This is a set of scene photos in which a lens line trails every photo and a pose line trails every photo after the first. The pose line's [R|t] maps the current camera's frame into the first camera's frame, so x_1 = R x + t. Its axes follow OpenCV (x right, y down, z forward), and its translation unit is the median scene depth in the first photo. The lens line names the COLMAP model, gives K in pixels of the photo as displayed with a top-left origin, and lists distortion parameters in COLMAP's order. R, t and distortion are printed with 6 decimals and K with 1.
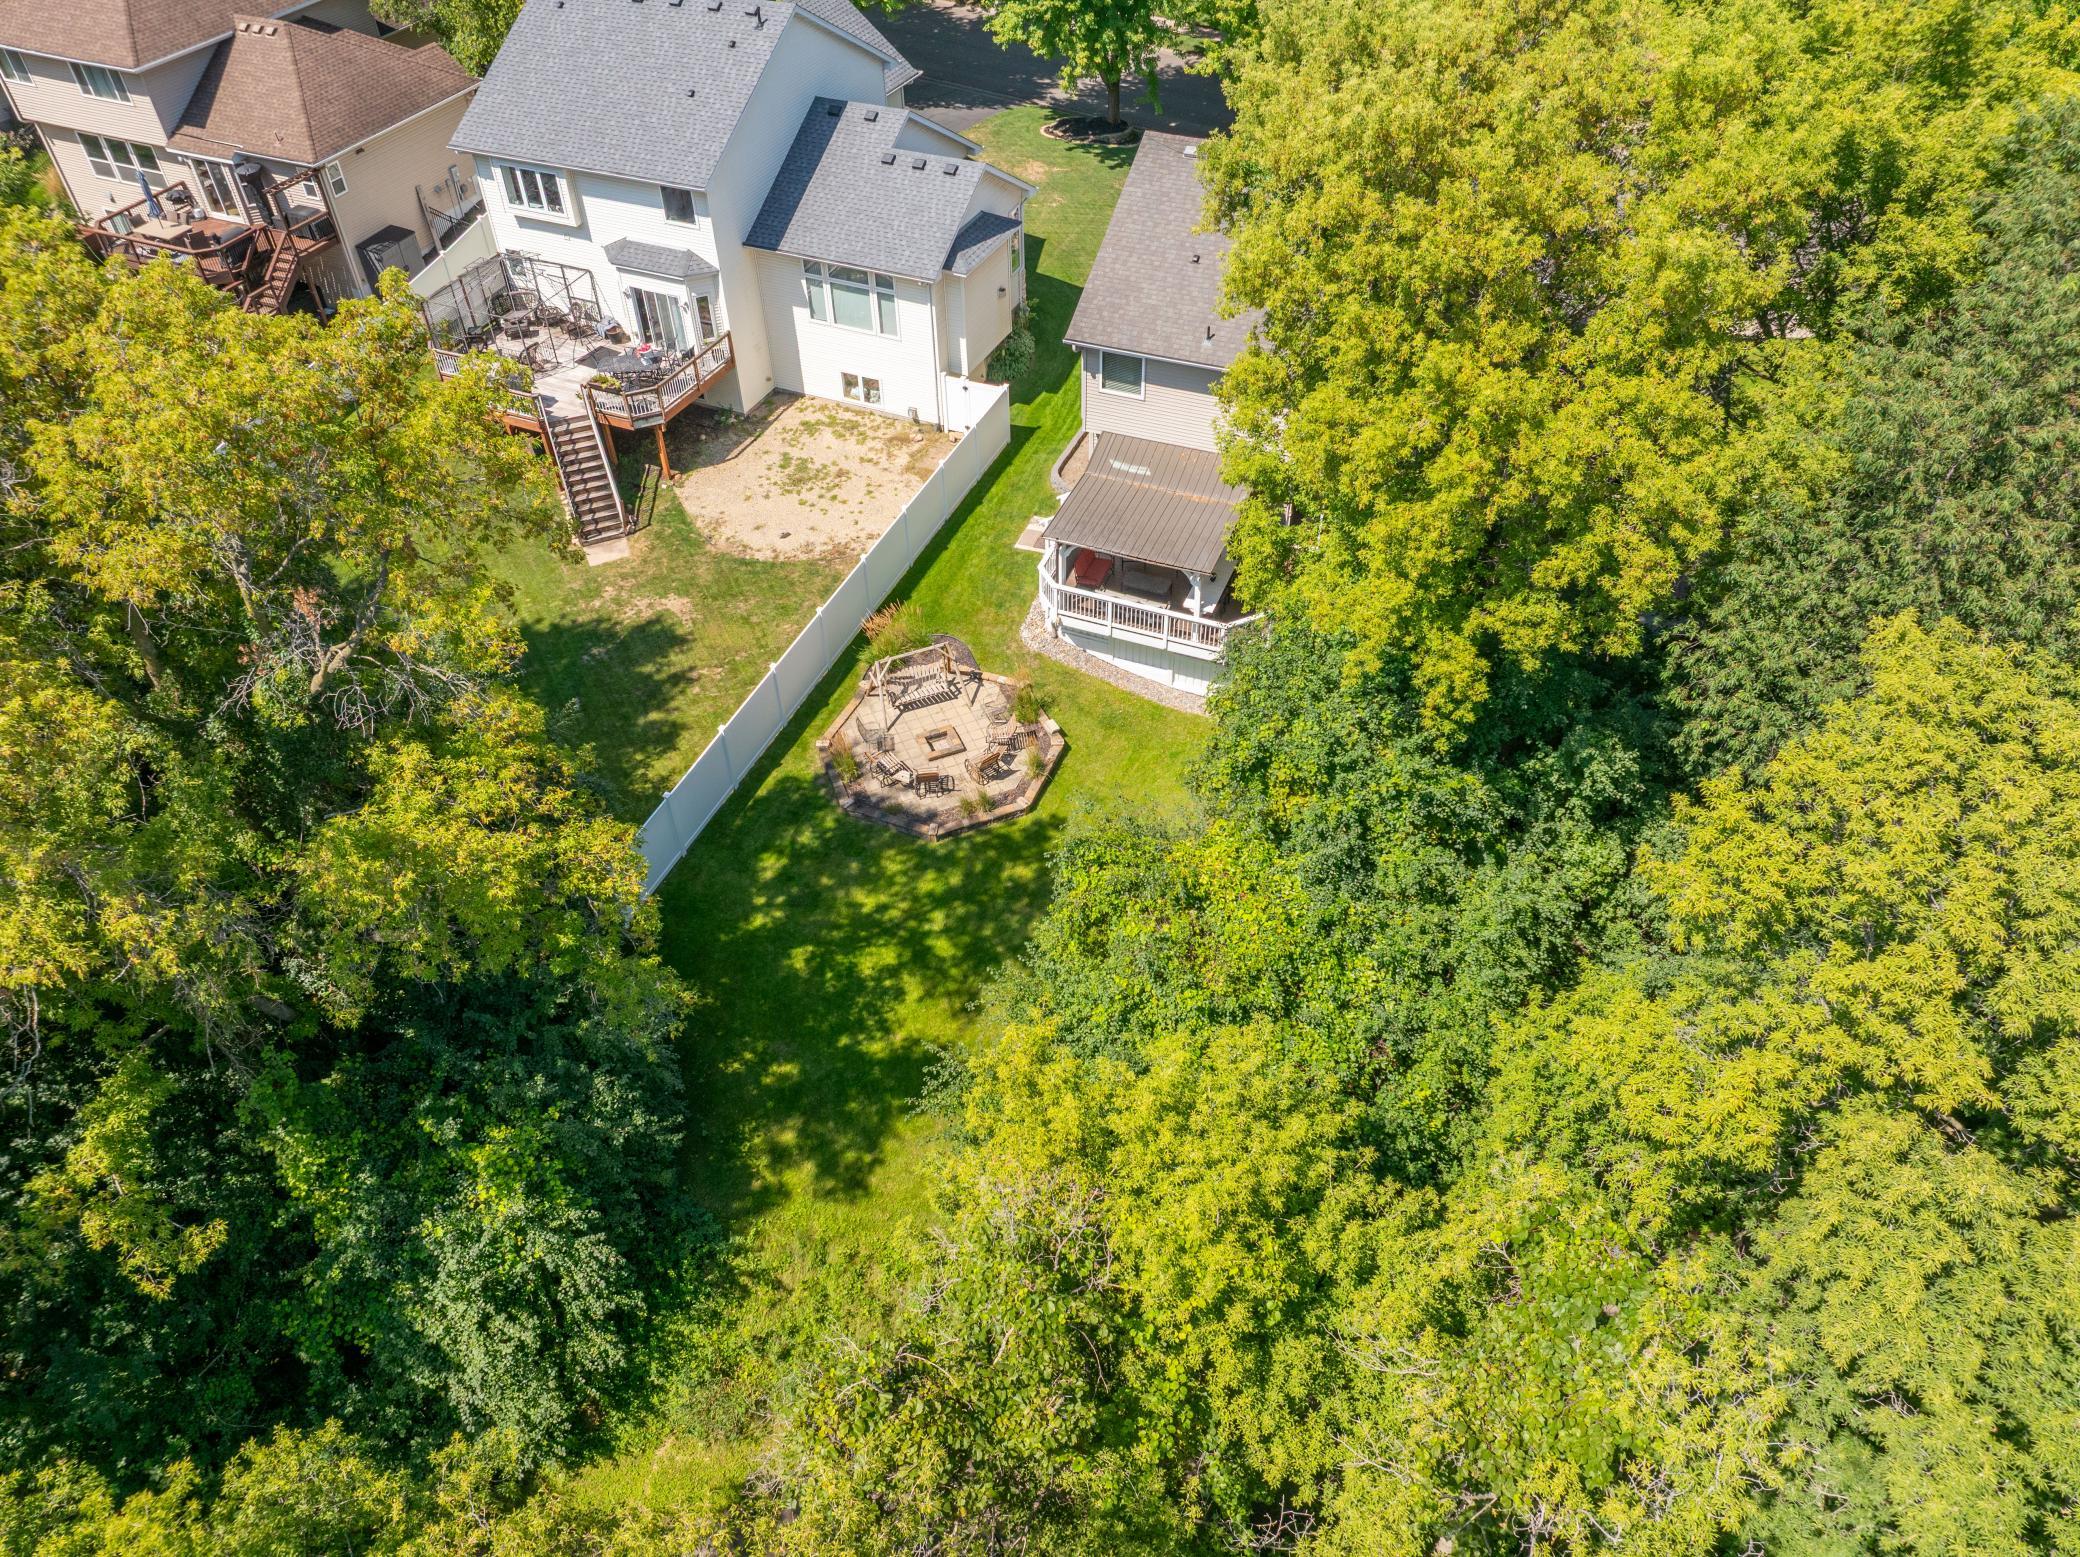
lens RADIAL K [[1457.3, 0, 1046.9], [0, 1457.3, 780.6], [0, 0, 1]] dist [-0.042724, 0.002513]
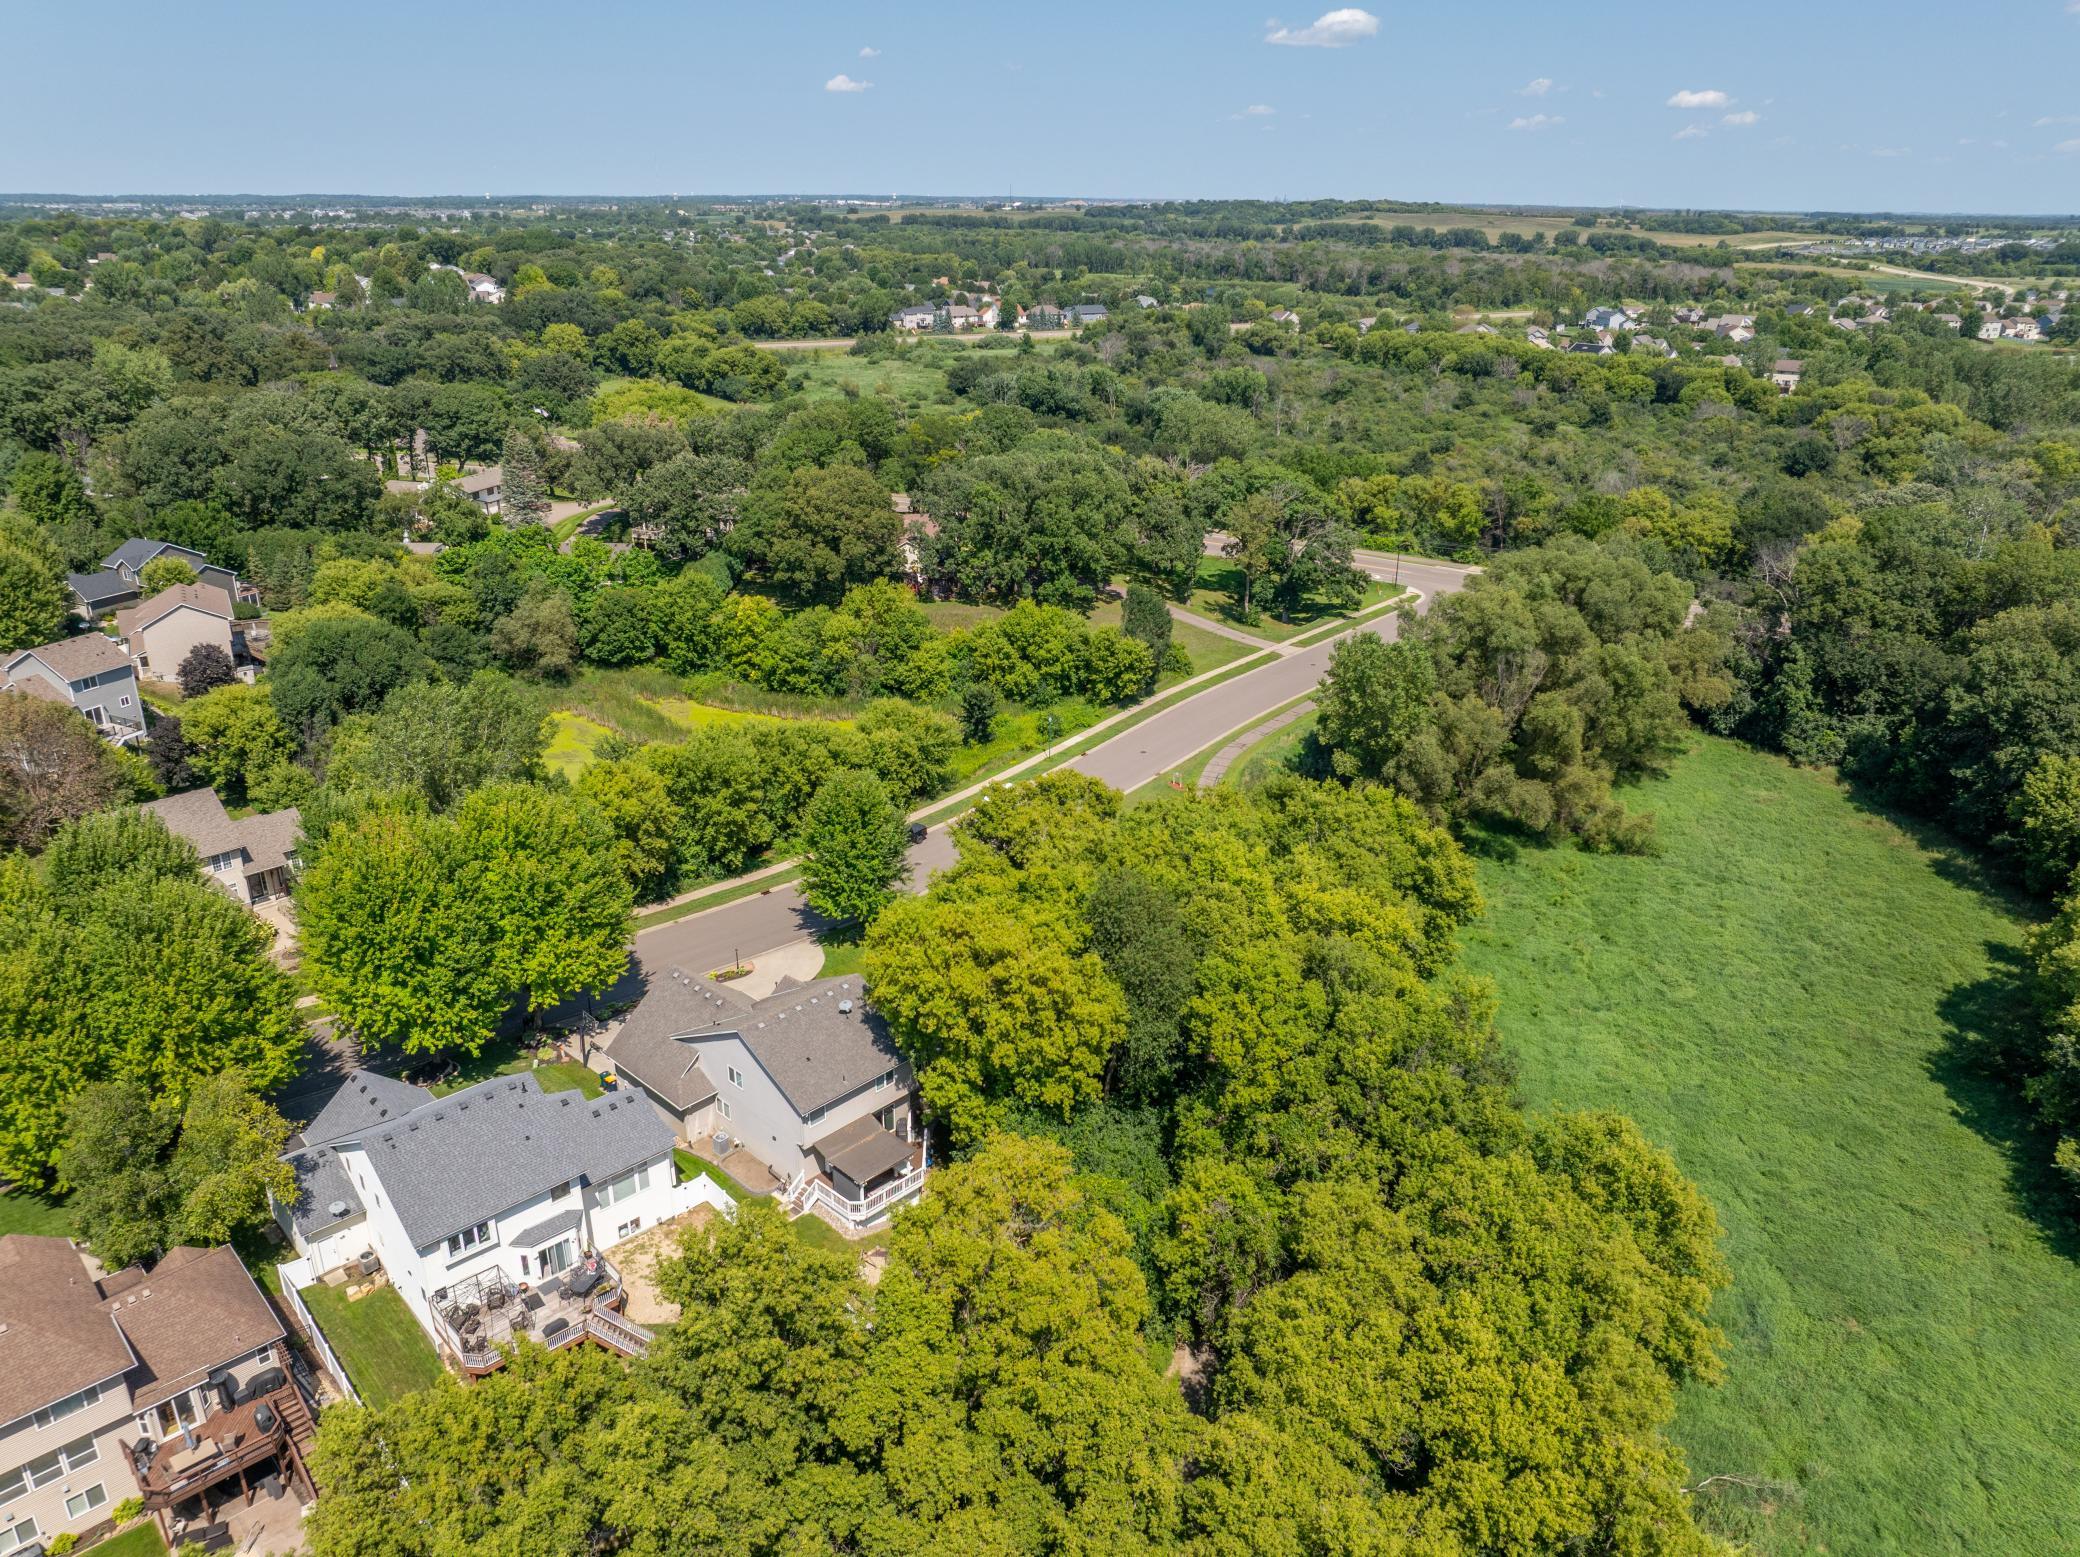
lens RADIAL K [[1457.3, 0, 1046.9], [0, 1457.3, 780.6], [0, 0, 1]] dist [-0.042724, 0.002513]
pose [[0.380105, -0.336915, 0.861399, -1.633873], [0.642042, 0.766492, 0.016484, -0.499186], [-0.665809, 0.546789, 0.507661, -0.697575]]
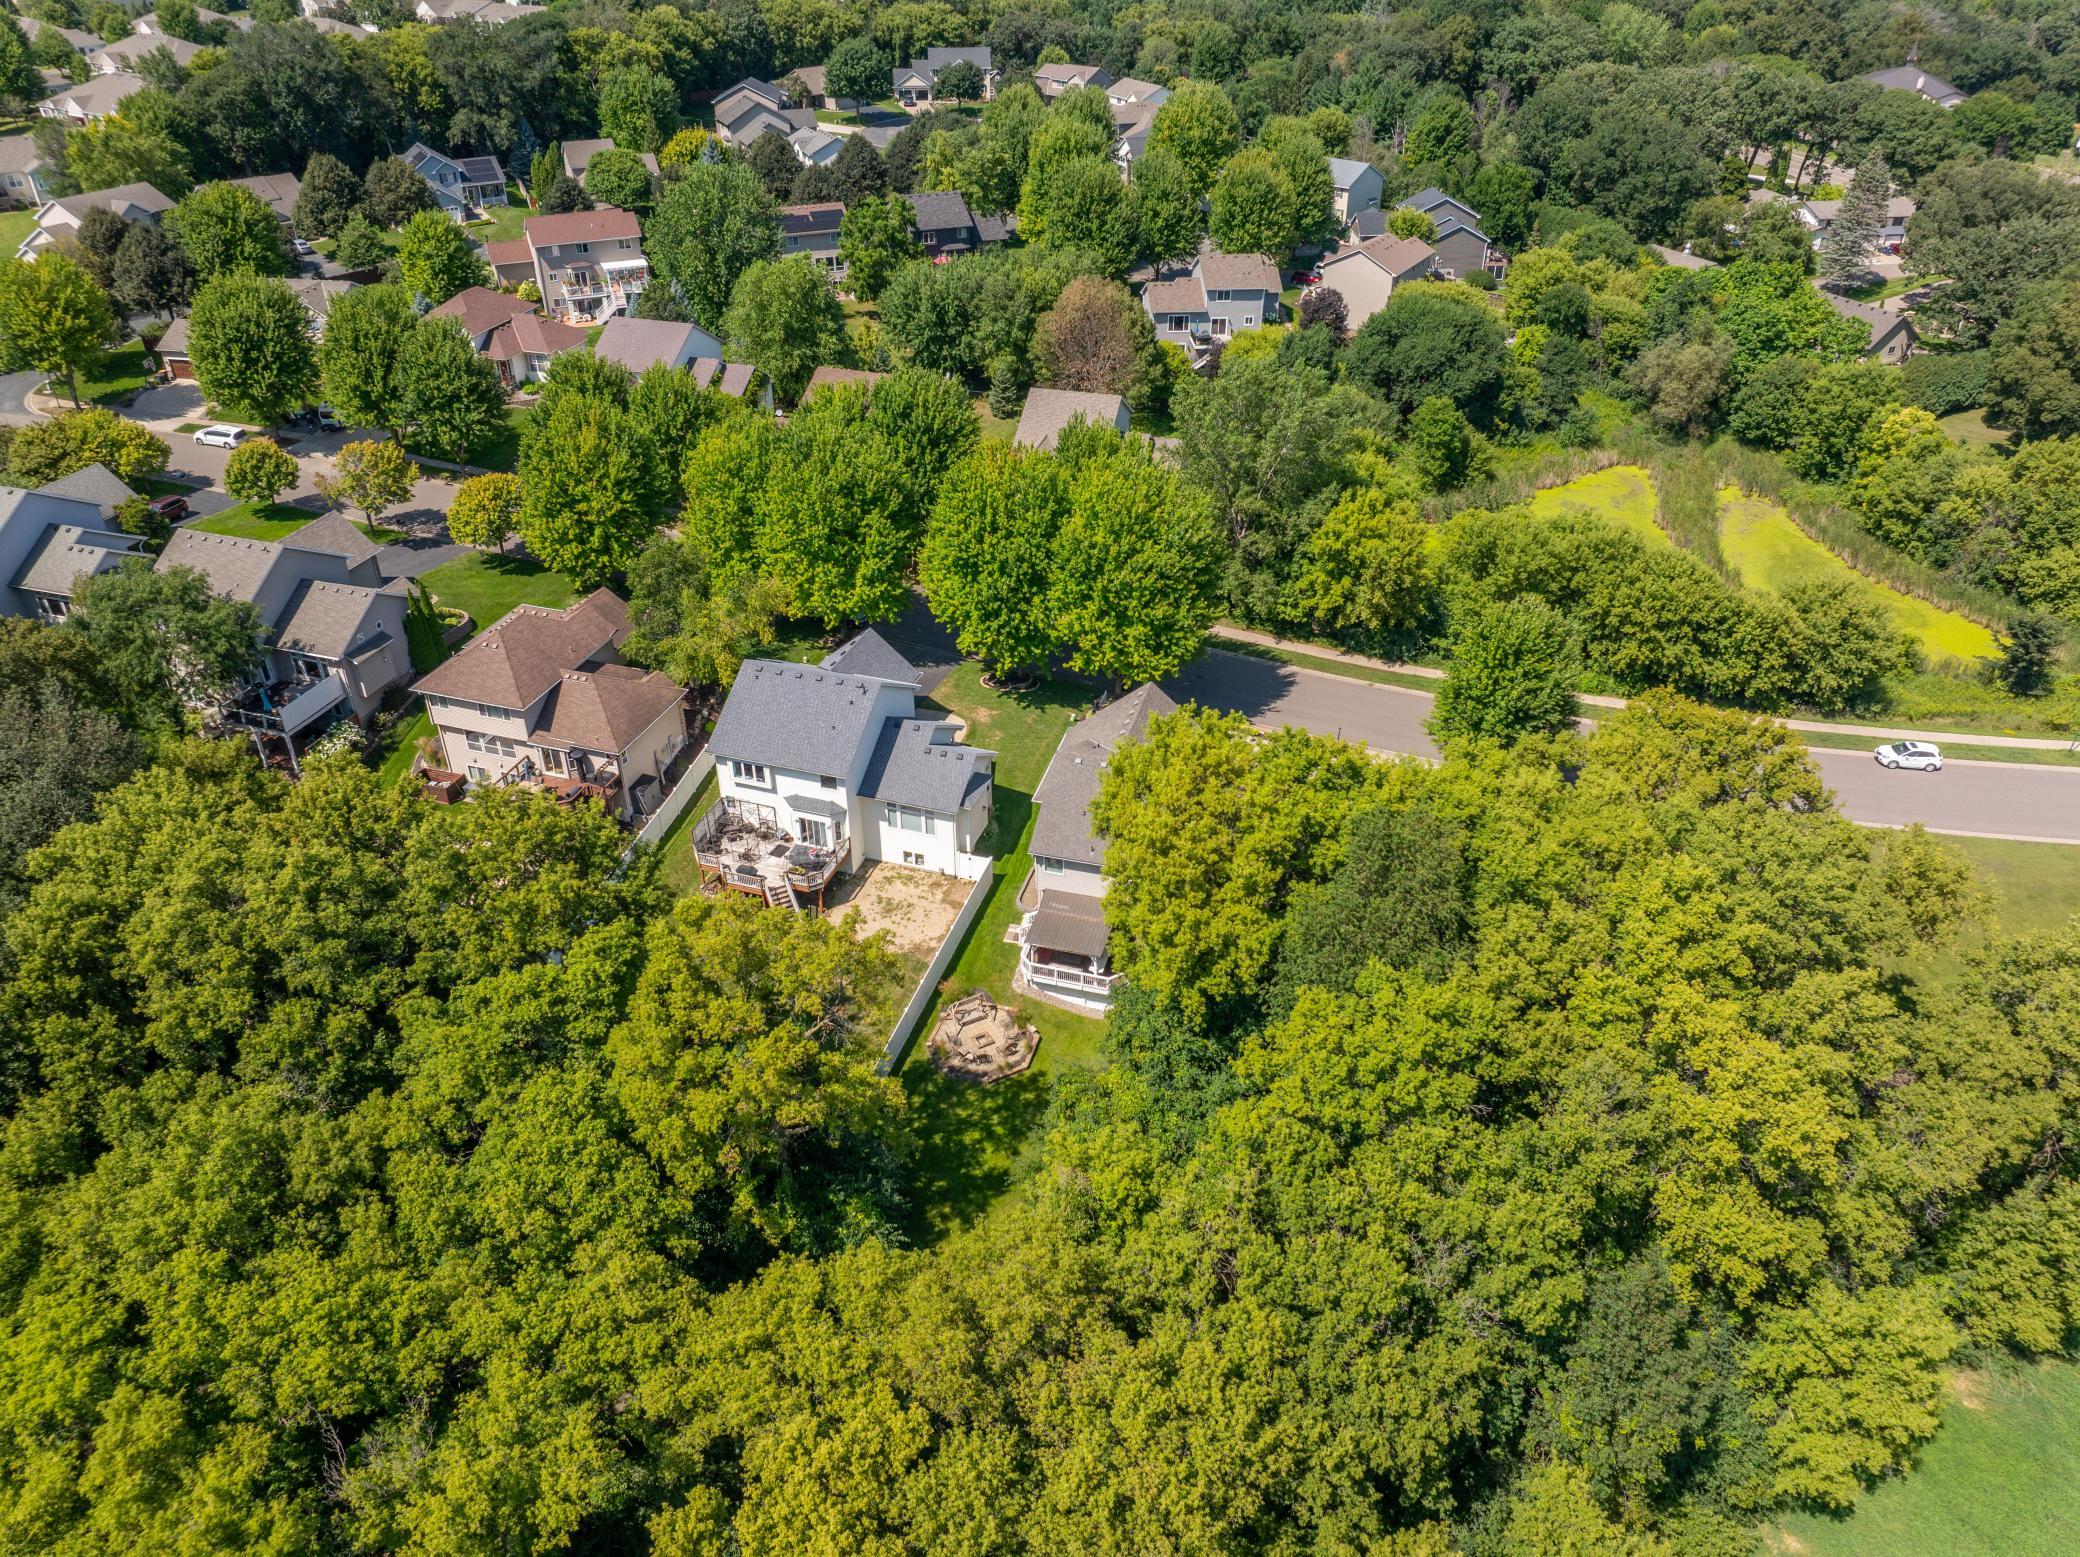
lens RADIAL K [[1435.9, 0, 1059.4], [0, 1435.9, 774.6], [0, 0, 1]] dist [0.001351, 0.000910]
pose [[0.993651, -0.047017, 0.102209, -0.159689], [0.066282, 0.978730, -0.194148, 0.009869], [-0.090906, 0.199690, 0.975633, -1.180892]]
